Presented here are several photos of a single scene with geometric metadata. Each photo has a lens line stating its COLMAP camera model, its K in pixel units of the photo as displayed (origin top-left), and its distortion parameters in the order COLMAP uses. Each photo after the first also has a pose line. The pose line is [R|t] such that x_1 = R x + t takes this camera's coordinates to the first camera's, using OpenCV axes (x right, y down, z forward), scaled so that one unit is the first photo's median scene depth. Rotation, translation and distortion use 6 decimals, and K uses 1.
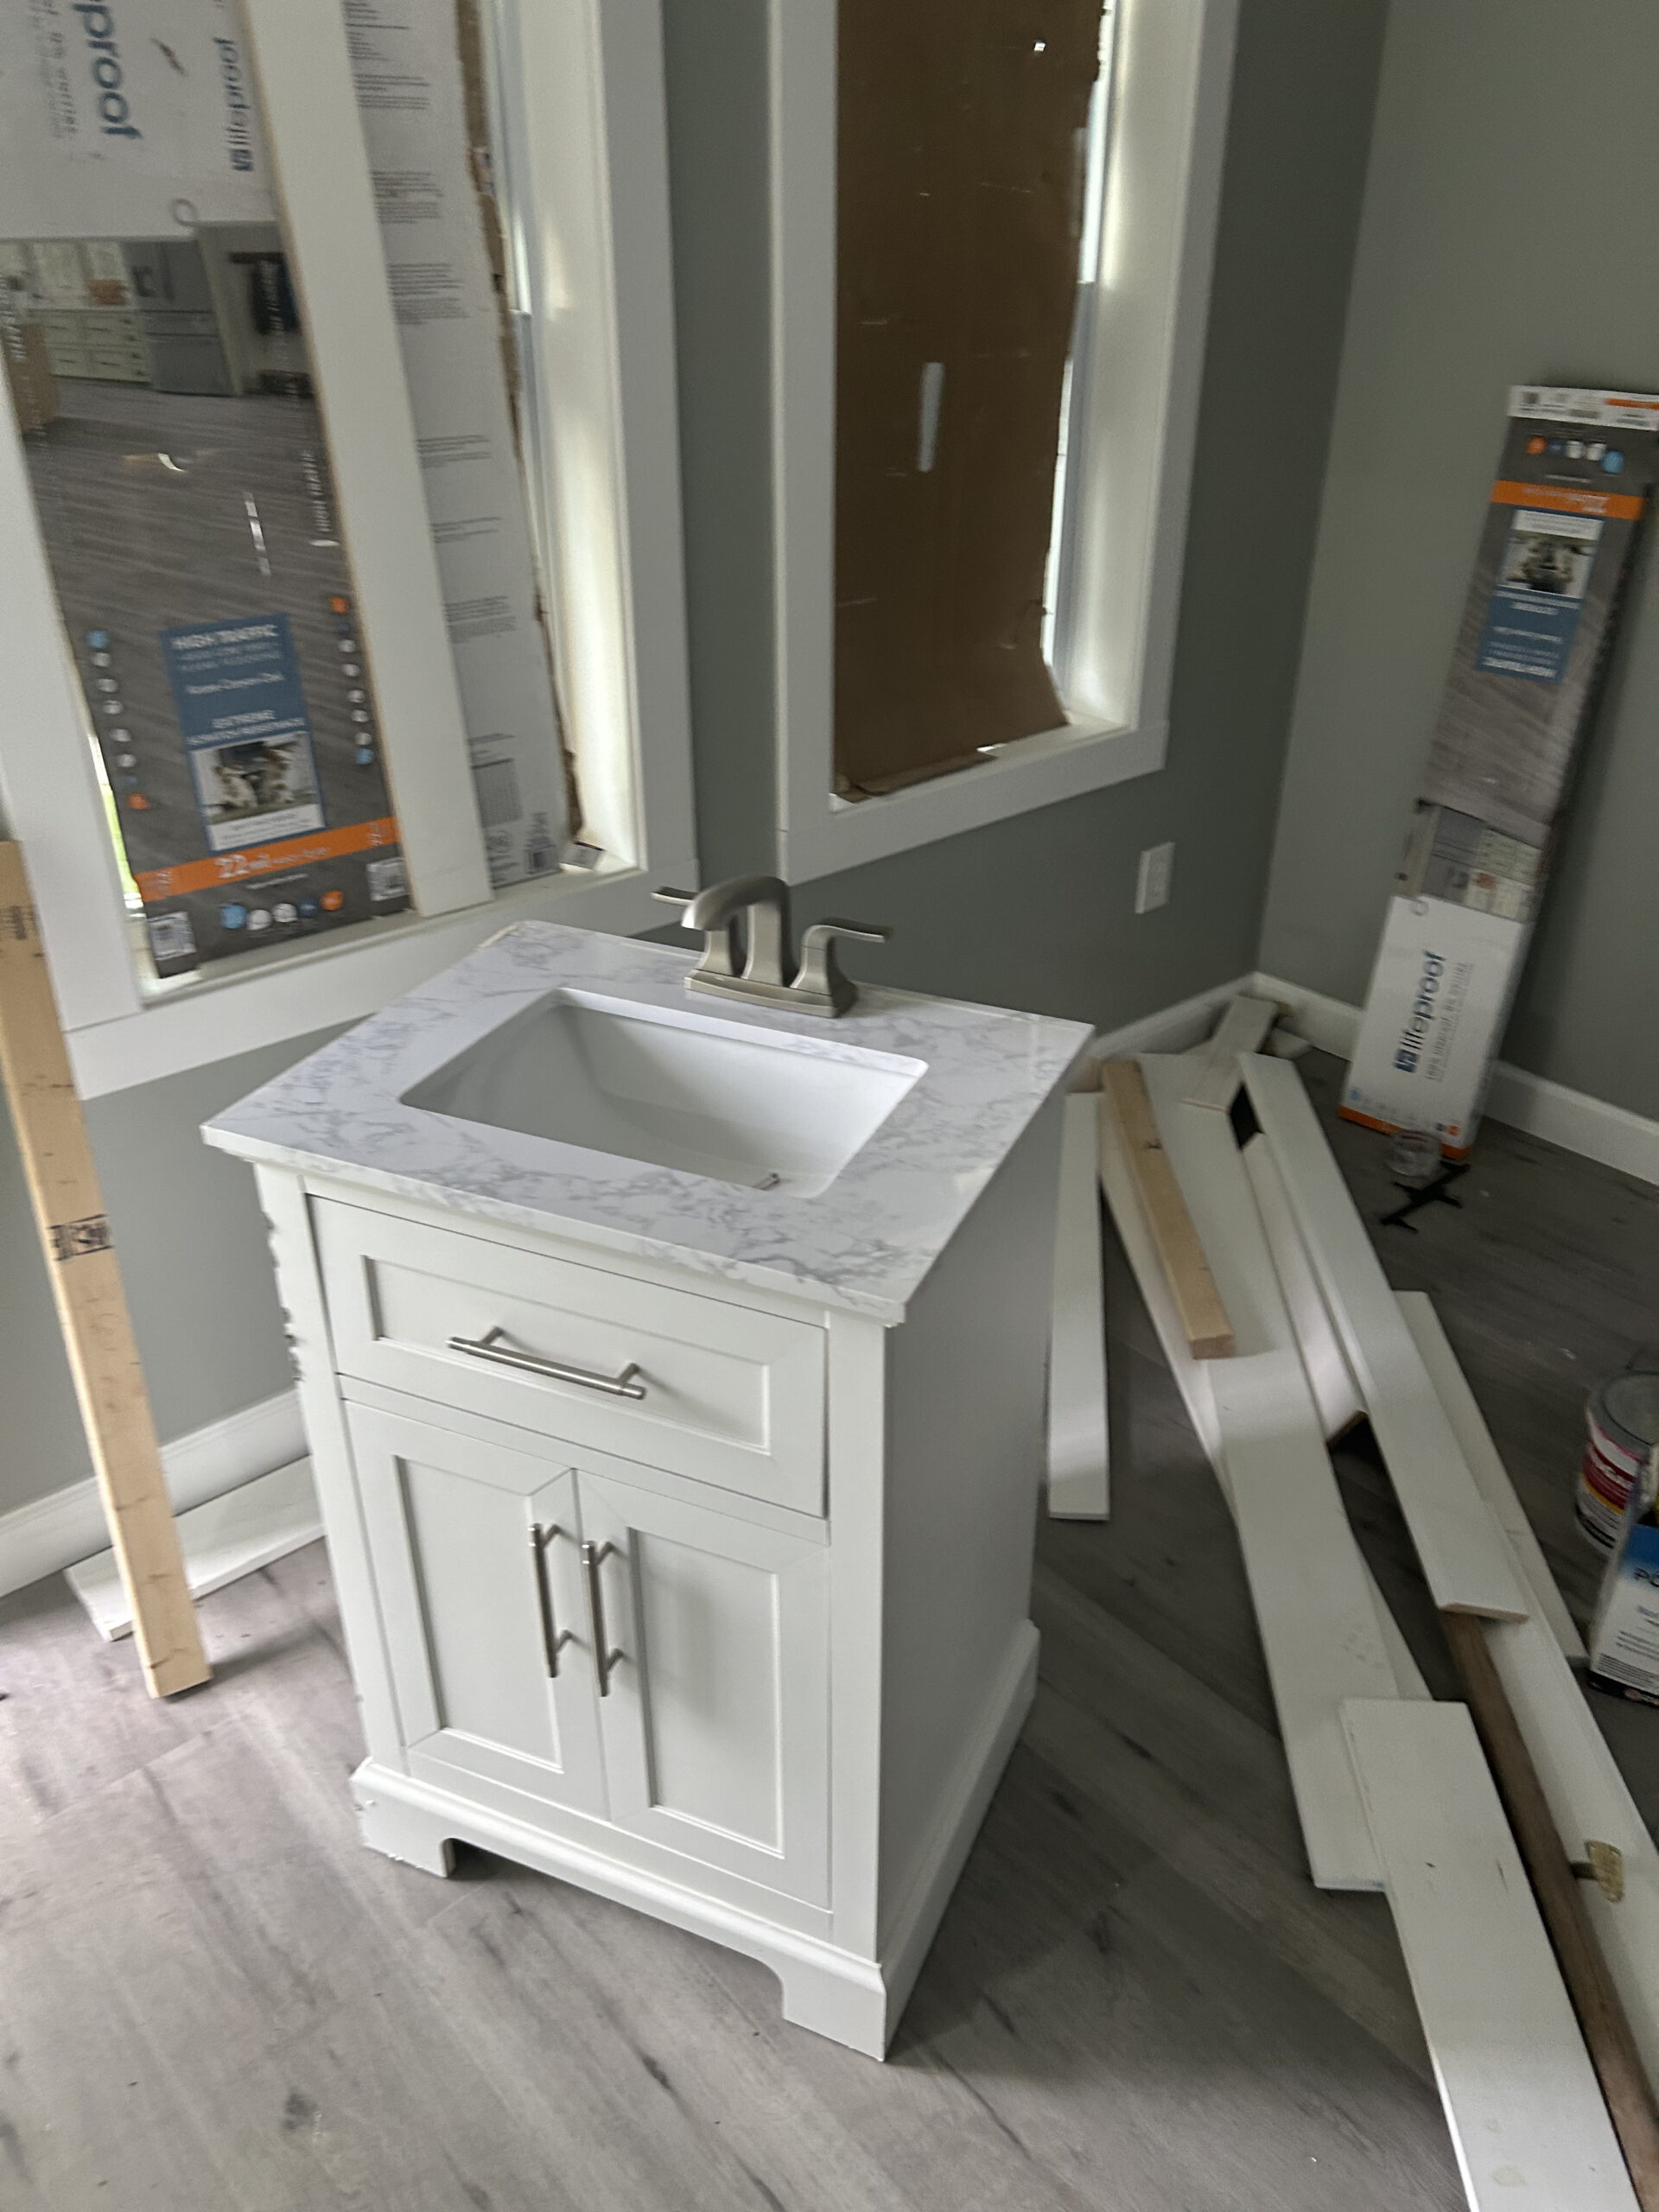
lens RADIAL K [[1651.7, 0, 843.4], [0, 1651.7, 1113.2], [0, 0, 1]] dist [0.050978, -0.053778]
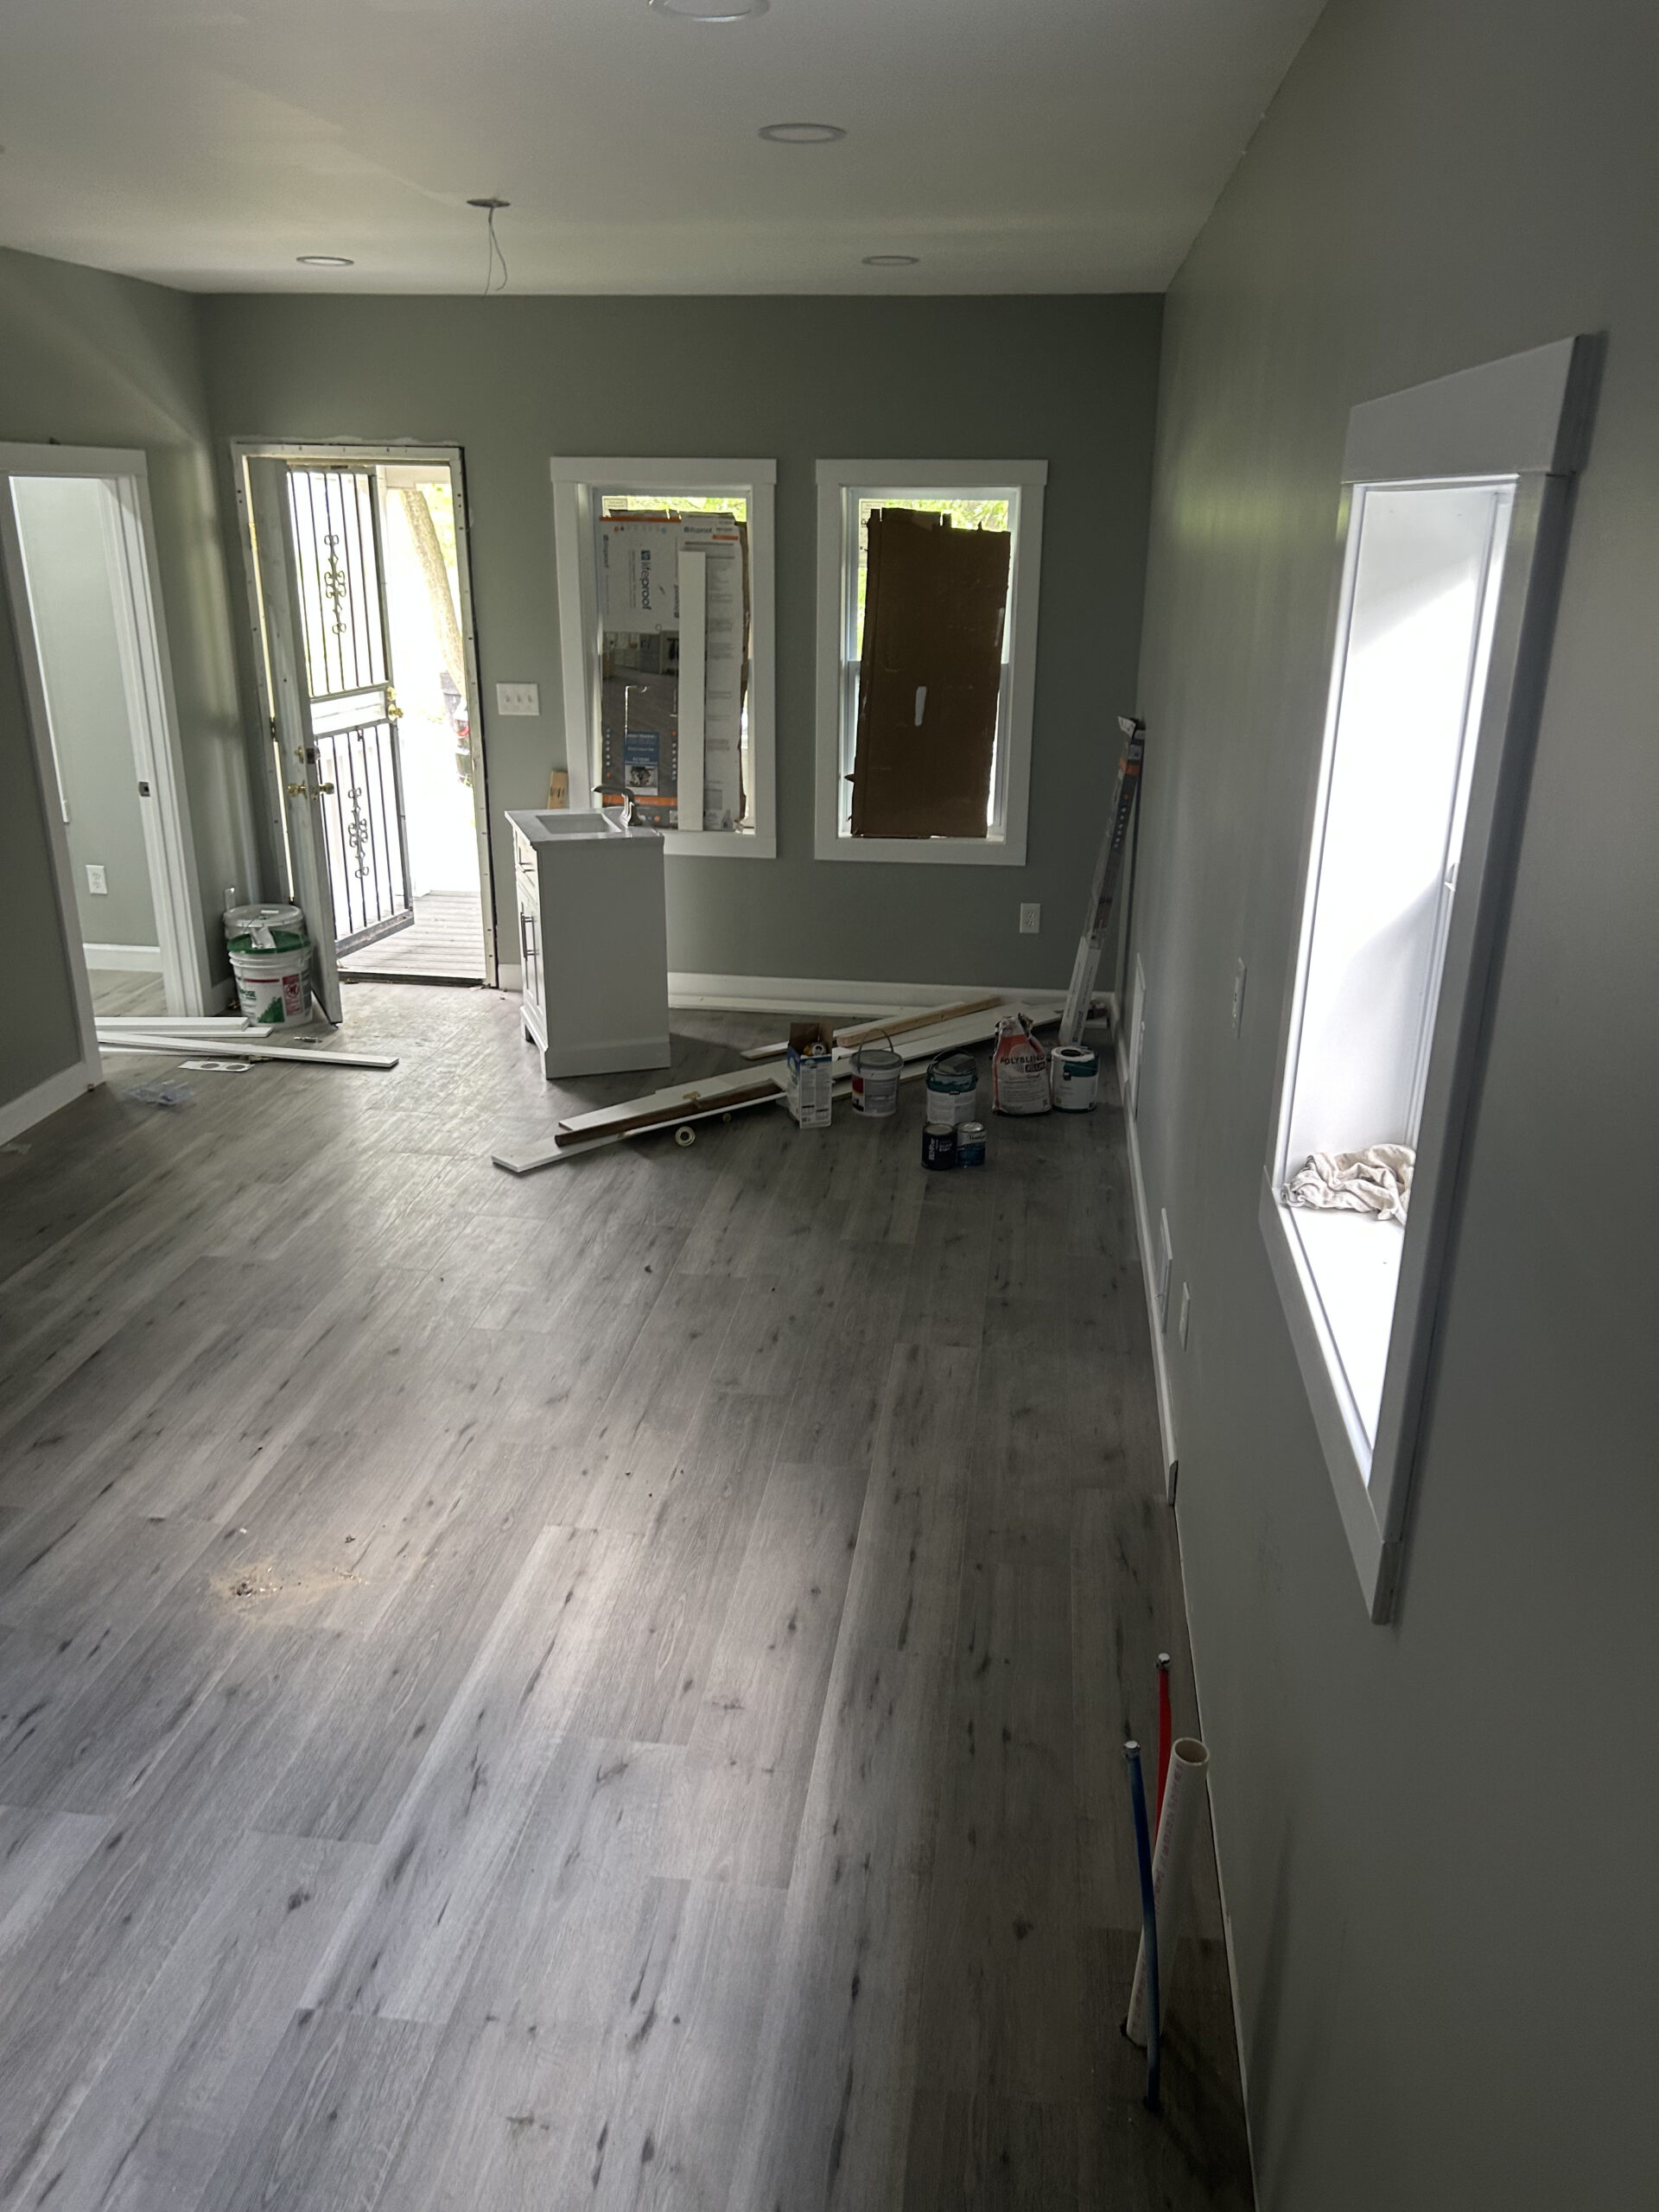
lens RADIAL K [[1651.7, 0, 859.8], [0, 1651.7, 1143.2], [0, 0, 1]] dist [0.050978, -0.053778]
pose [[0.663503, 0.264530, -0.699849, 2.621359], [-0.374100, 0.927379, -0.004139, 0.359927], [0.647930, 0.264560, 0.714279, -0.998903]]
